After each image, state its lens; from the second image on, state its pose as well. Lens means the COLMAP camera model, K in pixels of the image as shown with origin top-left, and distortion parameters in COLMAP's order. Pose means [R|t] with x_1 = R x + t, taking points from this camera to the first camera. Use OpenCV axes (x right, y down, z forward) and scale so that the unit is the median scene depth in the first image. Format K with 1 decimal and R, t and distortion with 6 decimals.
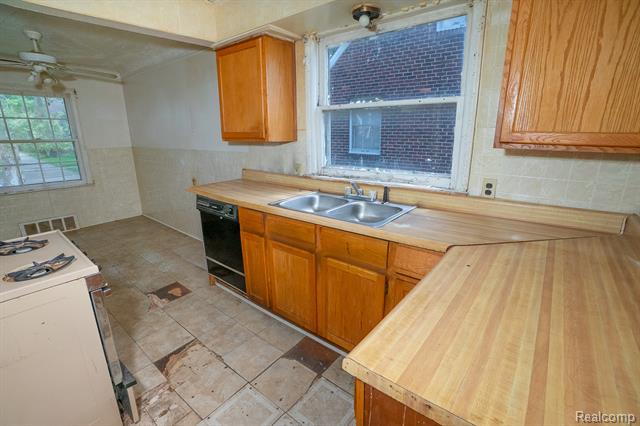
lens RADIAL K [[288.3, 0, 317.1], [0, 288.3, 213.7], [0, 0, 1]] dist [-0.039408, 0.000284]
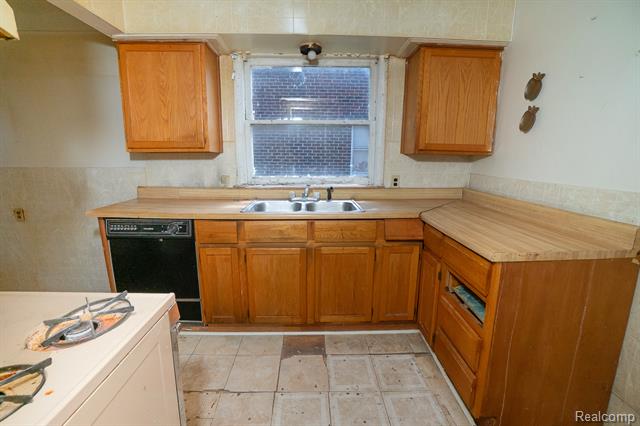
lens RADIAL K [[288.3, 0, 313.2], [0, 288.3, 213.1], [0, 0, 1]] dist [-0.039408, 0.000284]
pose [[0.763759, -0.110534, 0.635967, -0.541885], [0.163077, 0.986311, -0.024420, 0.031006], [-0.624562, 0.122363, 0.771329, 0.078693]]
